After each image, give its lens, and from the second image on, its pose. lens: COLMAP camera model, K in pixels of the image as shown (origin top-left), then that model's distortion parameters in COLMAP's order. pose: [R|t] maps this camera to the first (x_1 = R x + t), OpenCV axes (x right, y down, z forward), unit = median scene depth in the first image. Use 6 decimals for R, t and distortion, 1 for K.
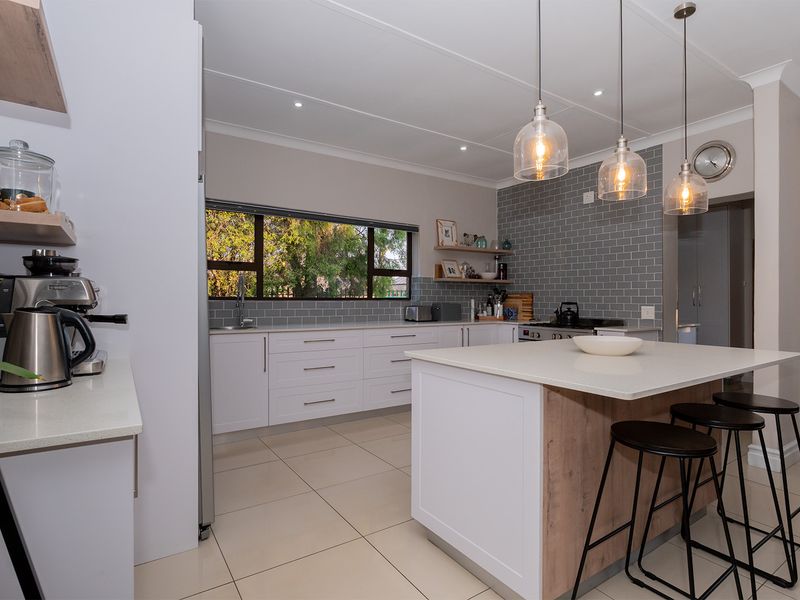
lens RADIAL K [[431.3, 0, 399.4], [0, 431.3, 296.4], [0, 0, 1]] dist [0.000976, -0.000353]
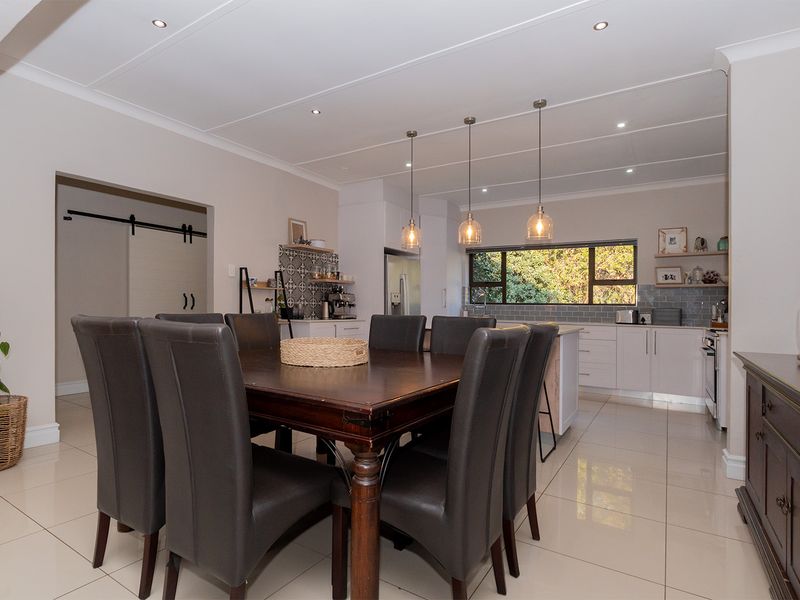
lens RADIAL K [[438.3, 0, 381.5], [0, 438.3, 299.7], [0, 0, 1]] dist [-0.001704, 0.000106]
pose [[0.390944, -0.015272, -0.920288, 0.805470], [-0.012489, 0.999682, -0.021895, 0.025618], [0.920330, 0.020053, 0.390629, -0.044886]]
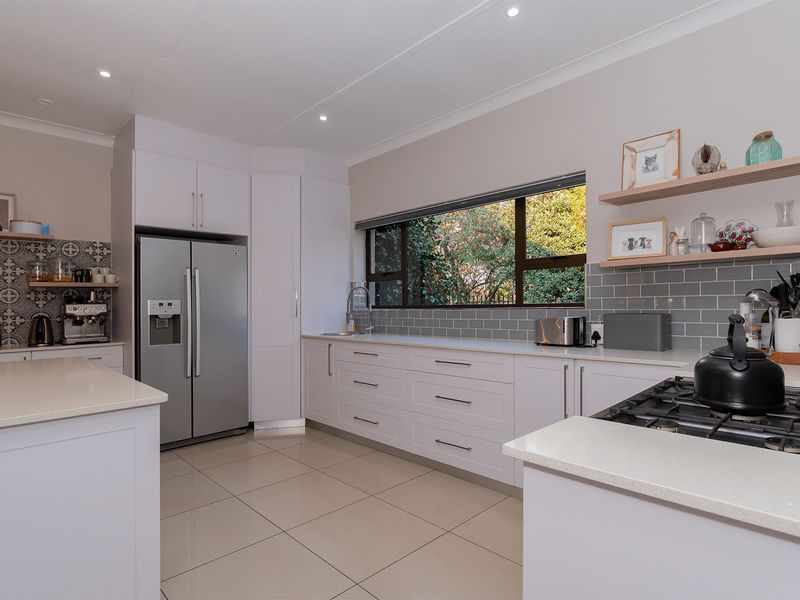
lens RADIAL K [[433.9, 0, 400.0], [0, 433.9, 300.0], [0, 0, 1]] dist [0.000150, 0.000061]
pose [[0.175748, -0.018362, -0.984264, 0.530251], [0.020999, 0.999668, -0.014900, 0.003333], [0.984211, -0.018050, 0.176075, 0.651423]]
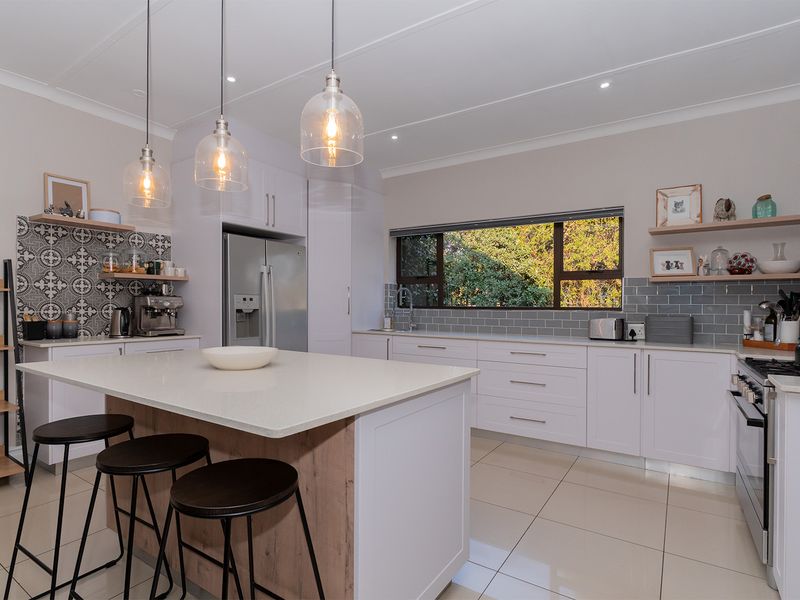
lens RADIAL K [[426.8, 0, 397.9], [0, 426.8, 304.0], [0, 0, 1]] dist [-0.004291, -0.001110]
pose [[0.385467, -0.004887, -0.922709, 0.538189], [-0.003927, 0.999968, -0.006936, 0.004007], [0.922713, 0.006297, 0.385435, 0.374145]]
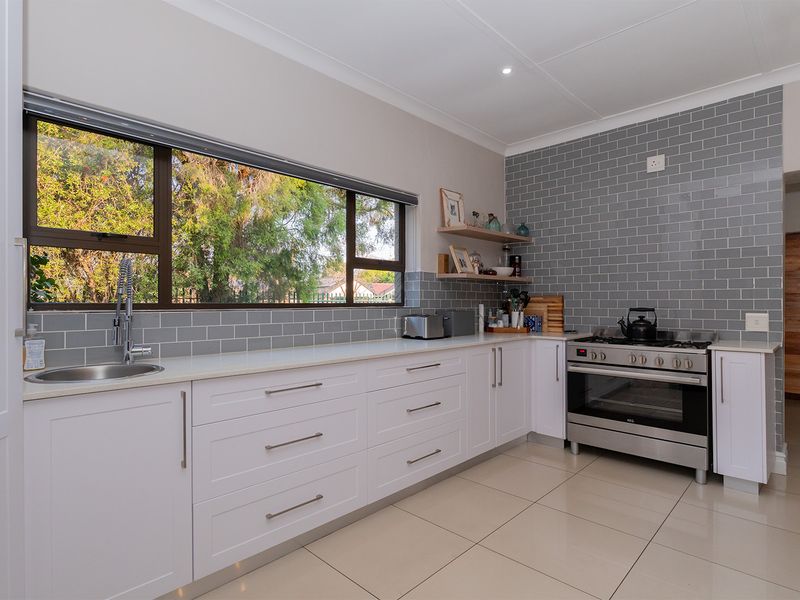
lens RADIAL K [[433.9, 0, 400.0], [0, 433.9, 300.0], [0, 0, 1]] dist [0.000150, 0.000061]
pose [[0.978054, -0.003897, 0.208317, -0.121334], [0.003901, 0.999992, 0.000390, -0.001132], [-0.208317, 0.000431, 0.978061, 0.334646]]
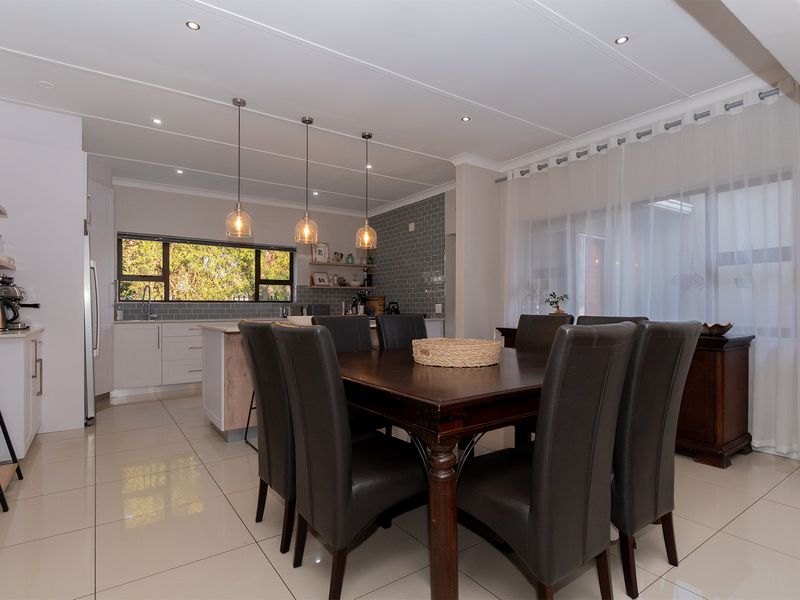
lens RADIAL K [[433.9, 0, 400.0], [0, 433.9, 300.0], [0, 0, 1]] dist [0.000150, 0.000061]
pose [[0.999740, -0.009220, 0.020833, 0.331911], [0.009478, 0.999879, -0.012323, 0.020529], [-0.020717, 0.012517, 0.999707, -0.352993]]
